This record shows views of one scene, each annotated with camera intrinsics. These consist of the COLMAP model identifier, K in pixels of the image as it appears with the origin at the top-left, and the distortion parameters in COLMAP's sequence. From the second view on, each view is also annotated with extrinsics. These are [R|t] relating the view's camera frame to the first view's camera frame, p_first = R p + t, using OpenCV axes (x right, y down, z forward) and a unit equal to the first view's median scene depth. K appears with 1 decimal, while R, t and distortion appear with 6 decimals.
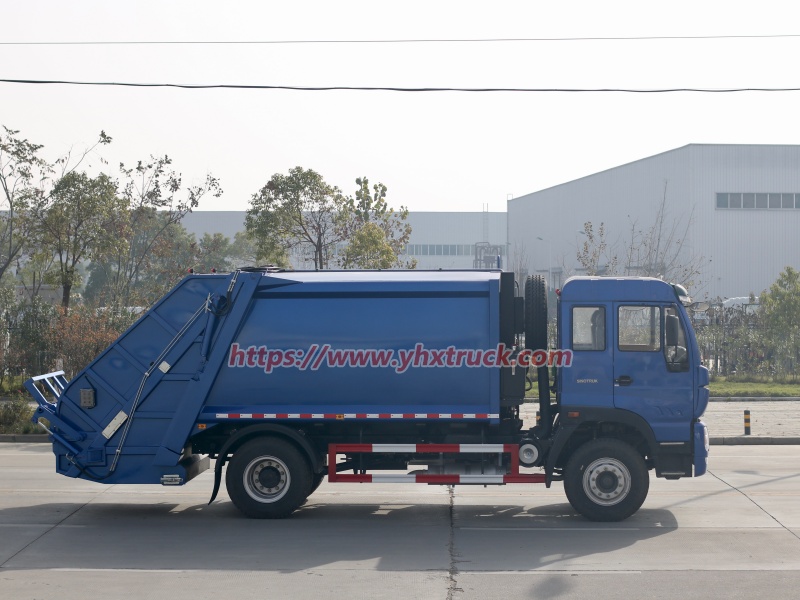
lens RADIAL K [[2081.0, 0, 399.7], [0, 2081.0, 300.8], [0, 0, 1]] dist [-0.094900, 0.000000]
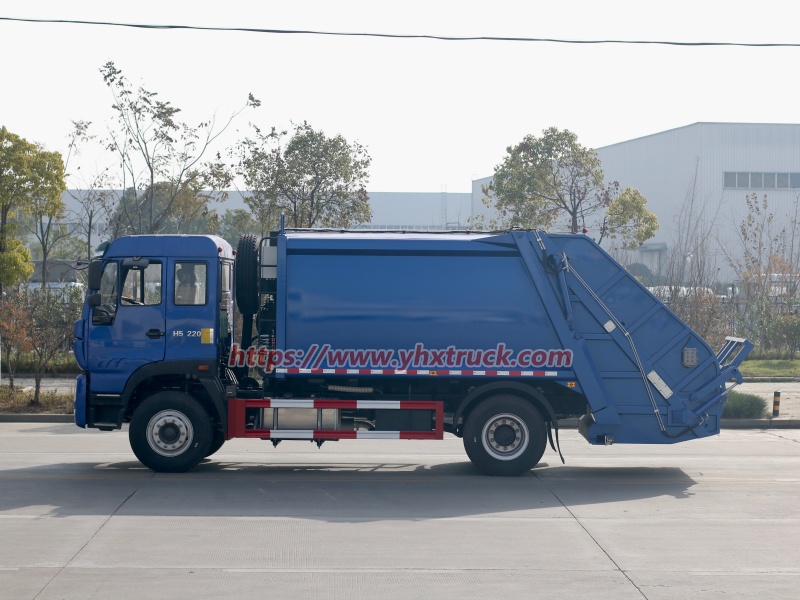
lens RADIAL K [[2081.0, 0, 400.3], [0, 2081.0, 299.6], [0, 0, 1]] dist [-0.094900, 0.000000]
pose [[0.999342, 0.002865, 0.036155, -0.108338], [-0.003157, 0.999963, 0.008025, 0.003627], [-0.036131, -0.008134, 0.999314, 0.056884]]
